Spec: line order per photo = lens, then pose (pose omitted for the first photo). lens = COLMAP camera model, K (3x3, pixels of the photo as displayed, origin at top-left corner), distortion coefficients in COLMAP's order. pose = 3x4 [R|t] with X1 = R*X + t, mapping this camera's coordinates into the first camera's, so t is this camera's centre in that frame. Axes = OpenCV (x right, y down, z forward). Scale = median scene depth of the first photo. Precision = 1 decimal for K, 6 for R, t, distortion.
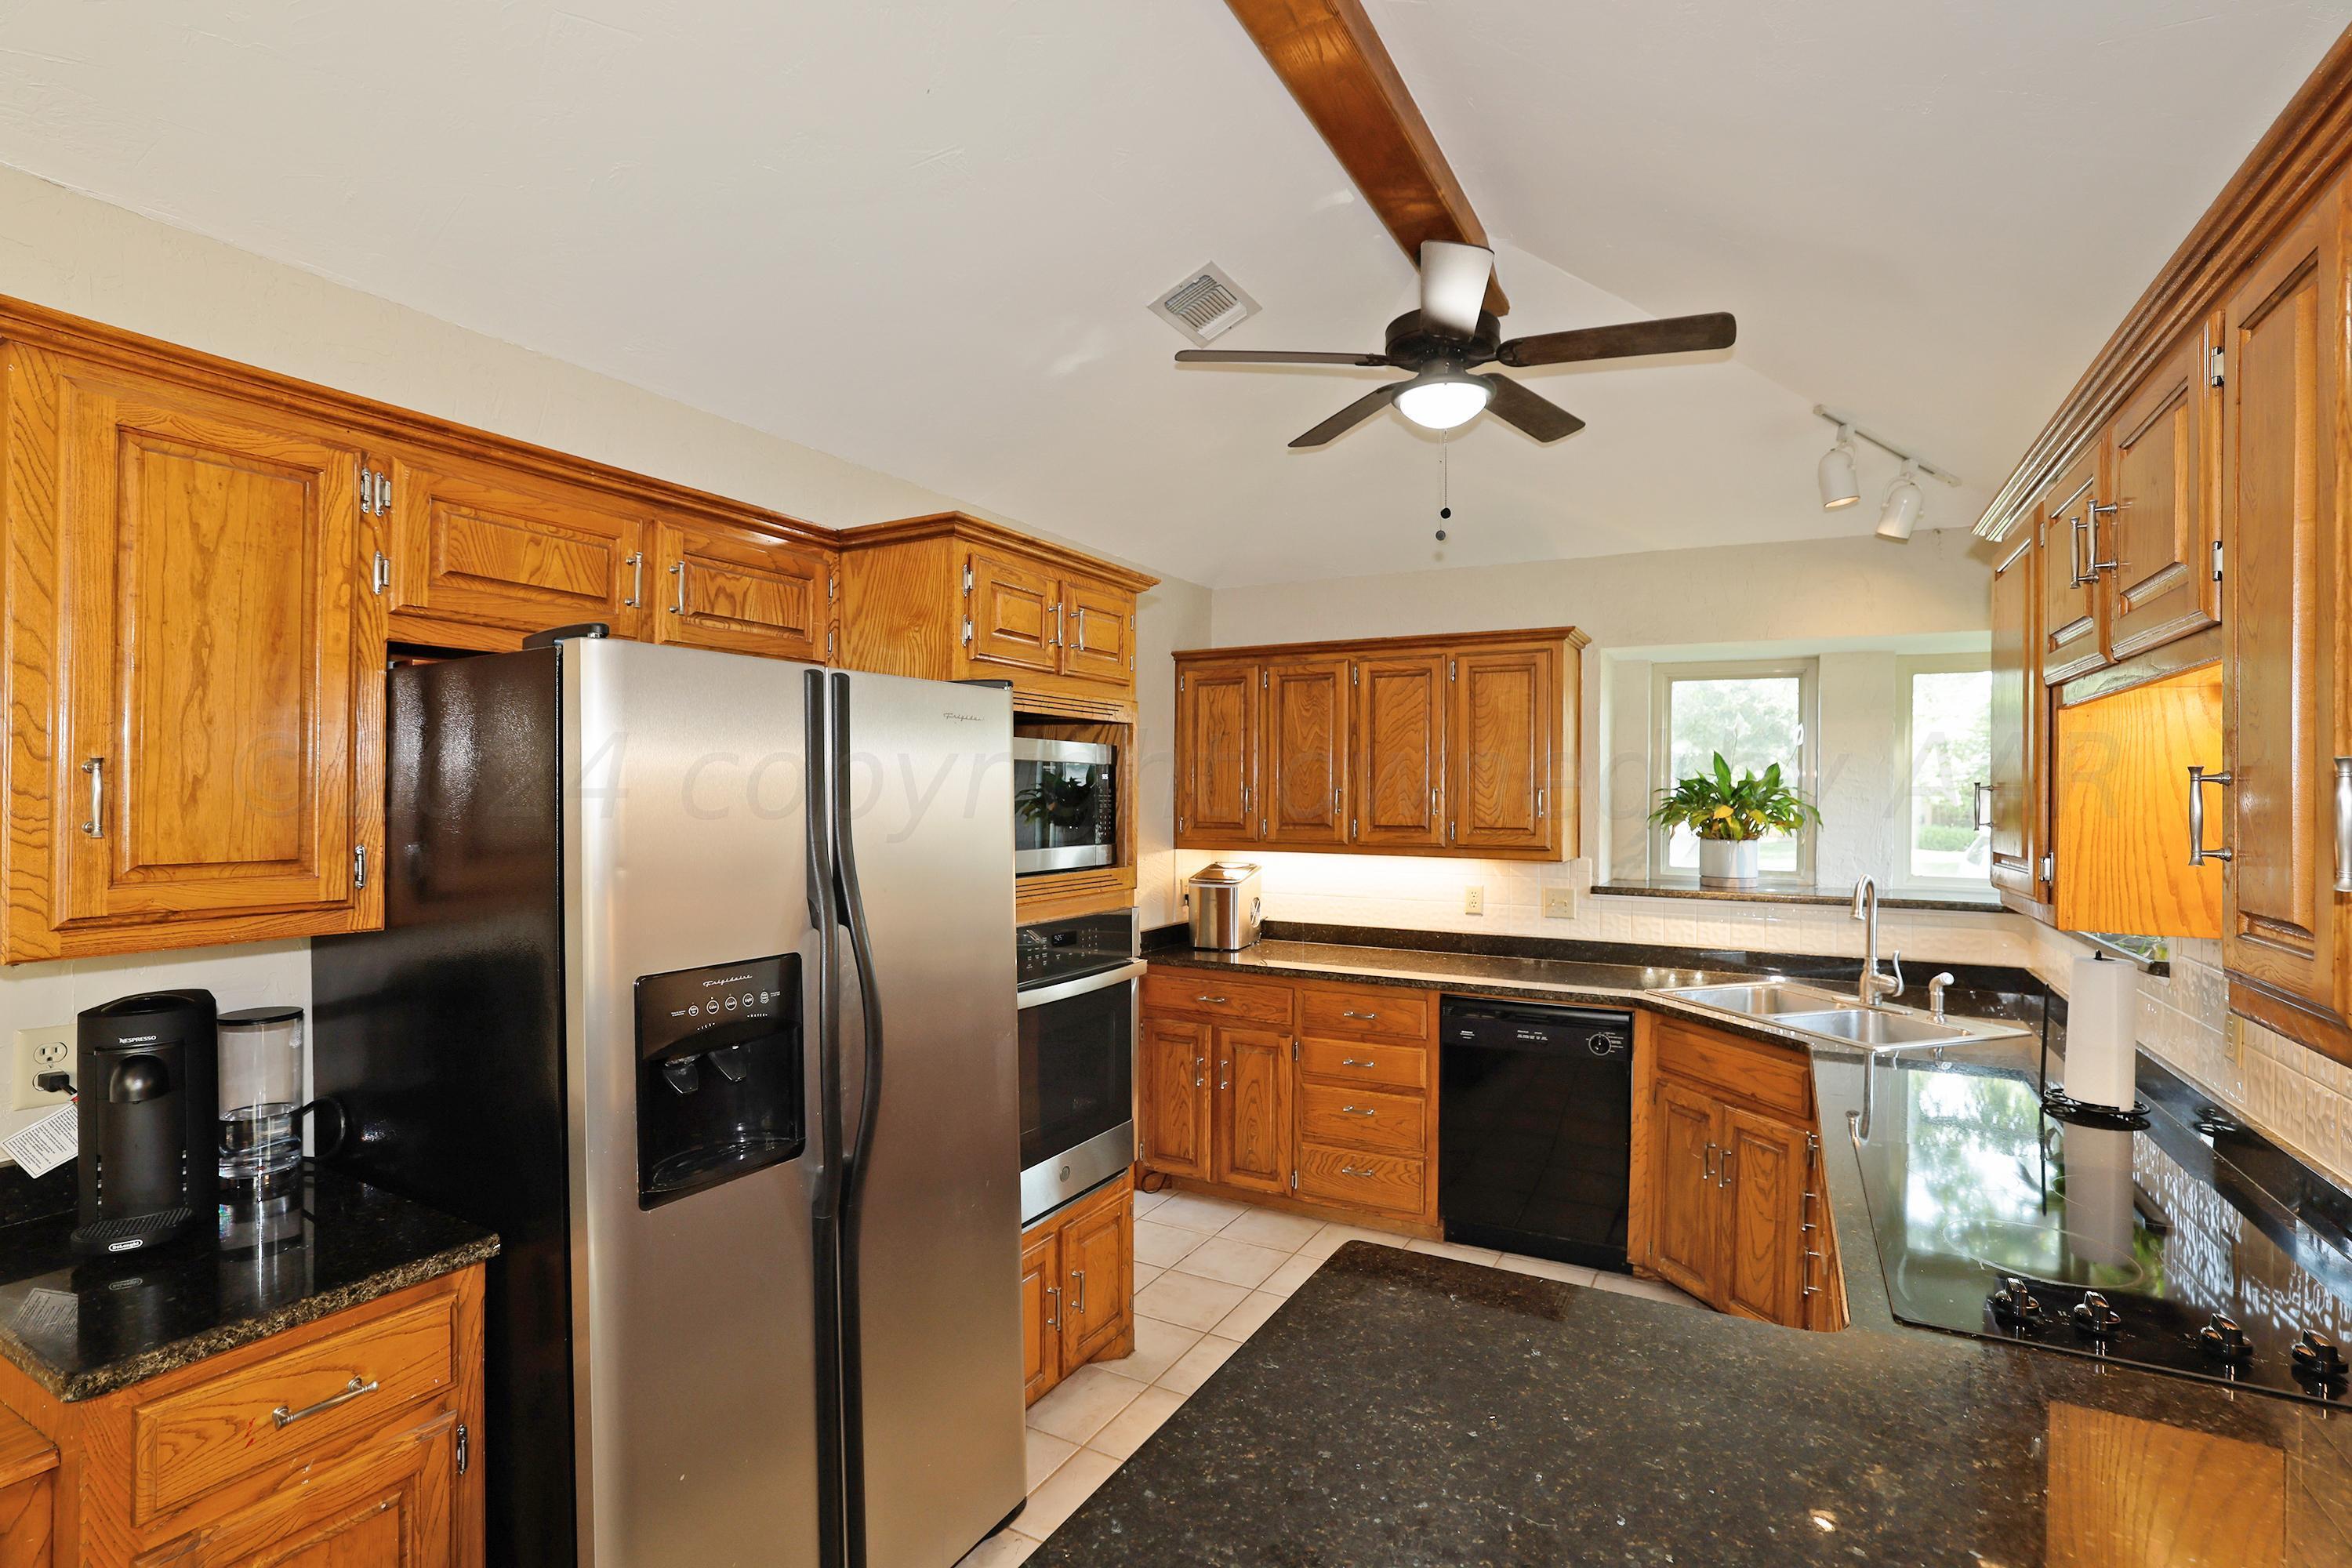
lens RADIAL K [[1073.8, 0, 1192.9], [0, 1073.8, 800.1], [0, 0, 1]] dist [-0.038369, 0.007284]
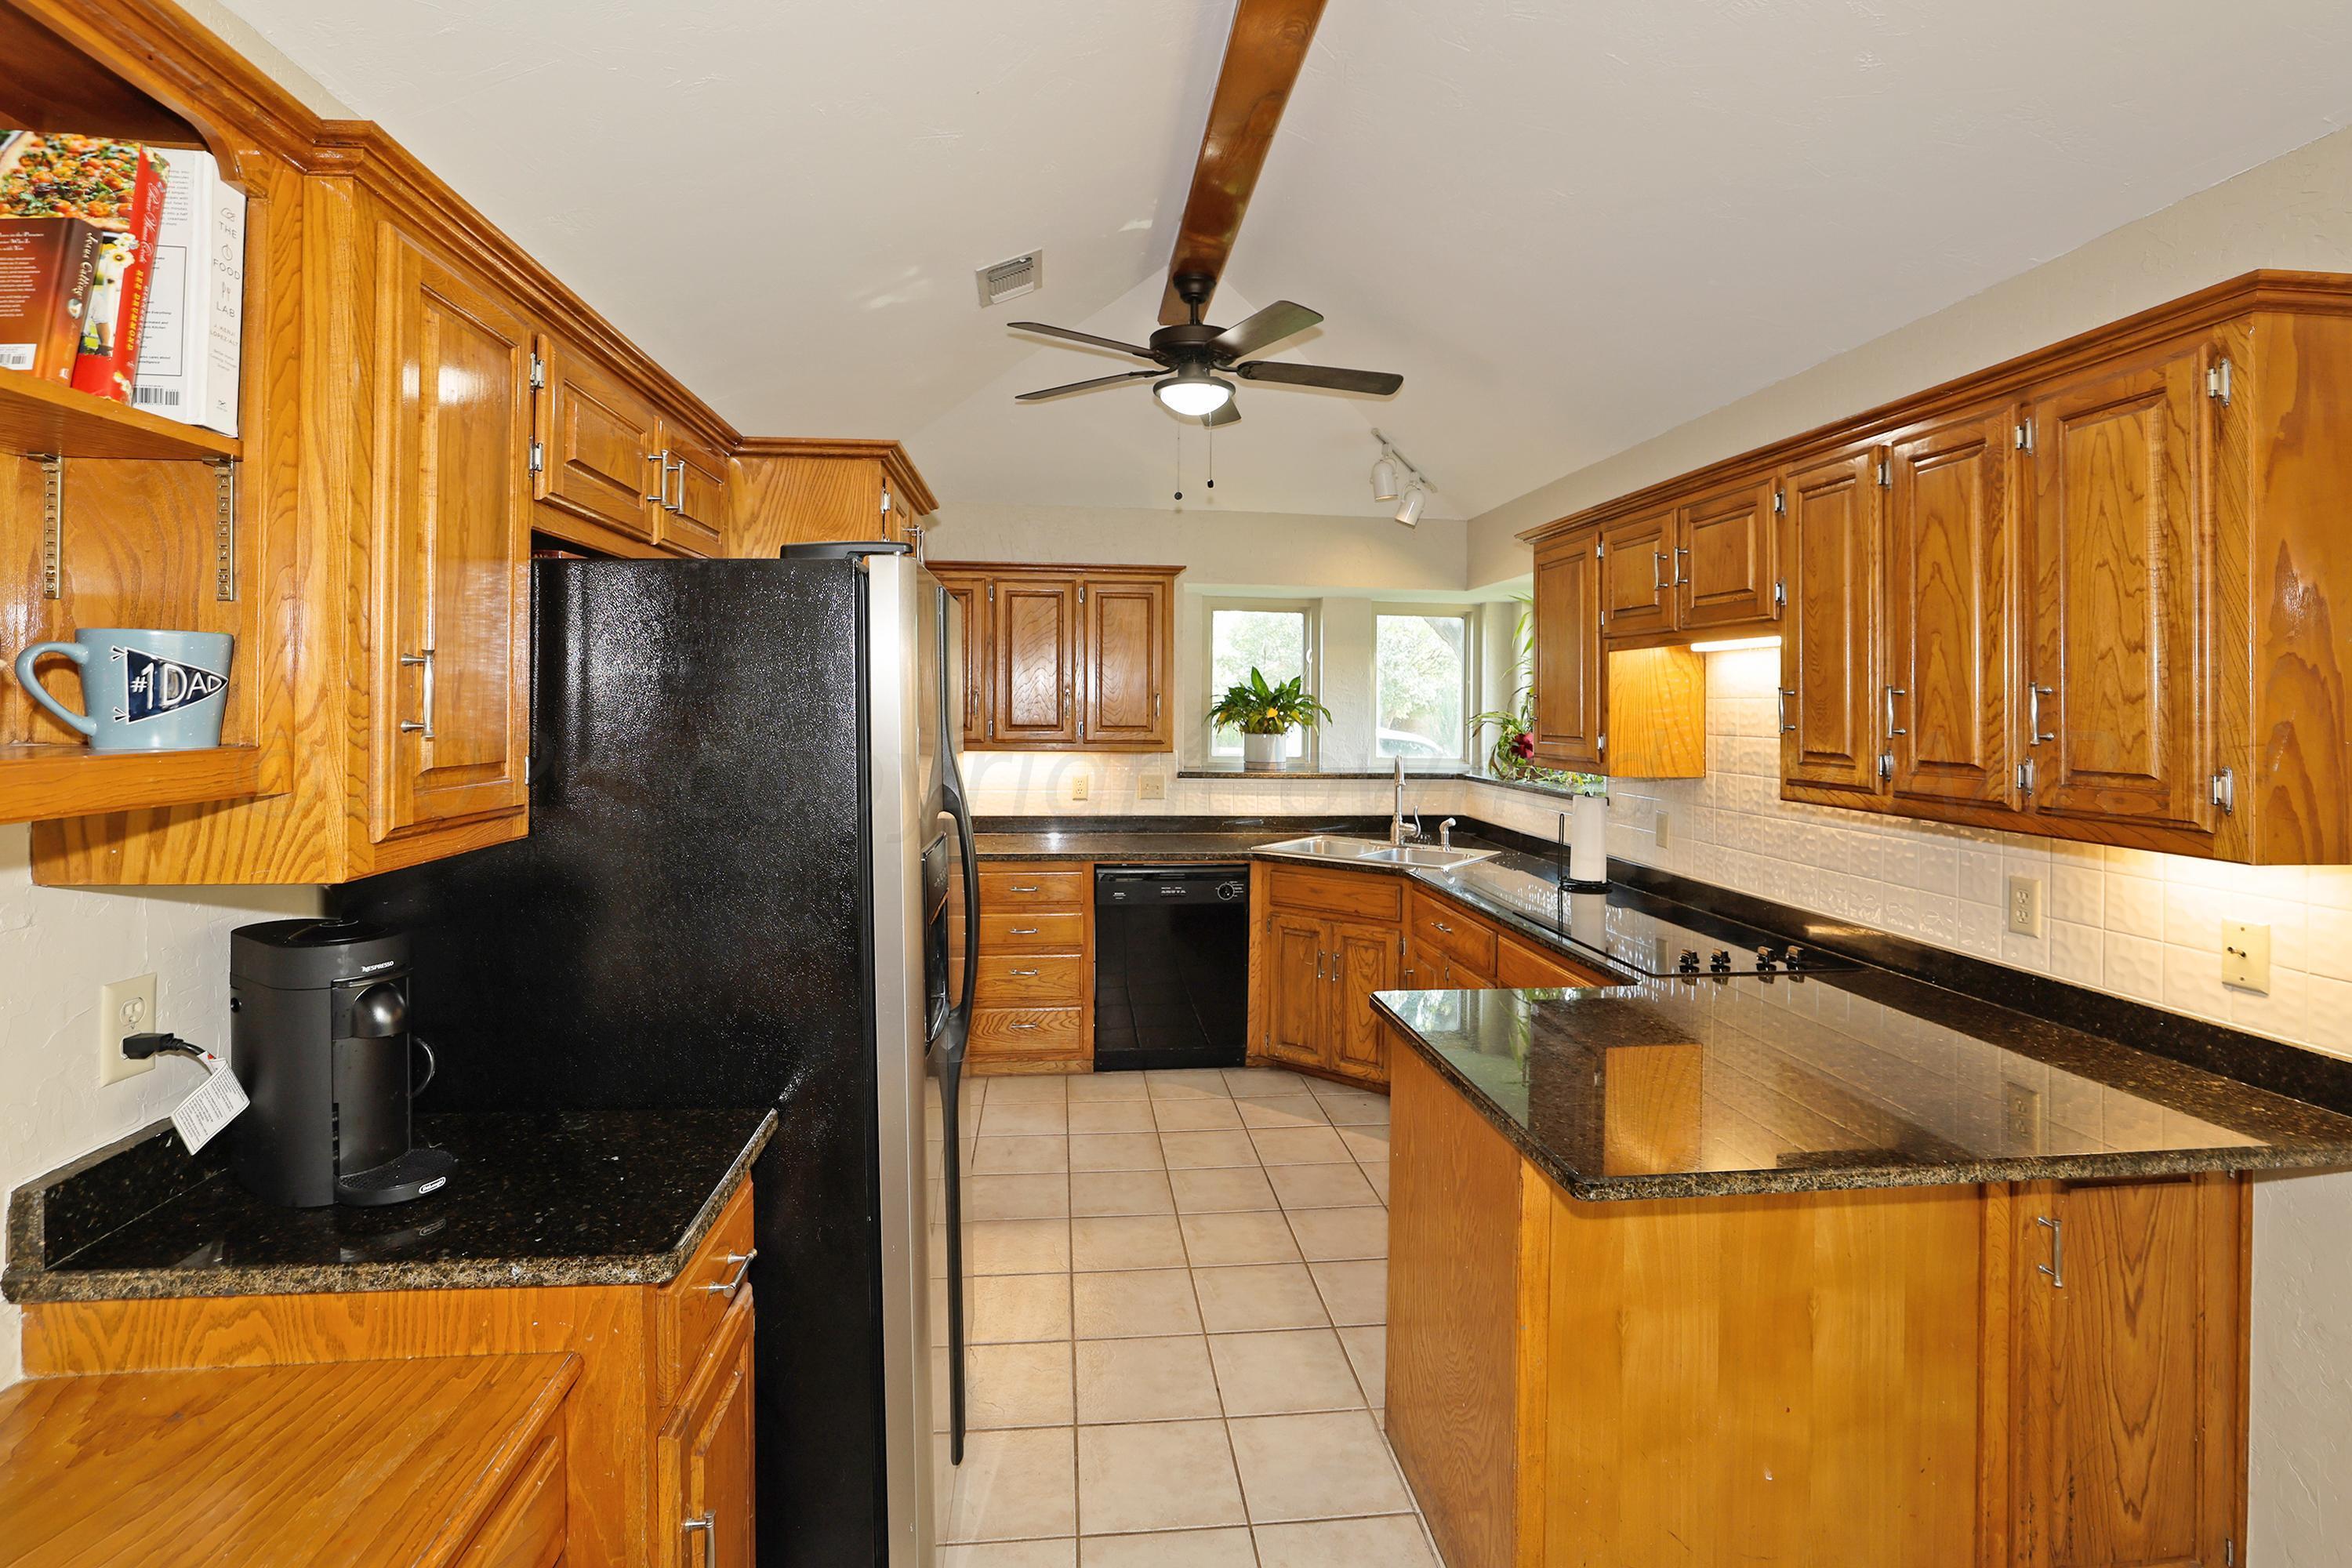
lens RADIAL K [[1073.8, 0, 1120.4], [0, 1073.8, 692.9], [0, 0, 1]] dist [-0.038369, 0.007284]
pose [[0.849933, 0.008314, 0.526825, -0.435842], [-0.002583, 0.999929, -0.011614, 0.002517], [-0.526884, 0.008510, 0.849895, -0.047344]]
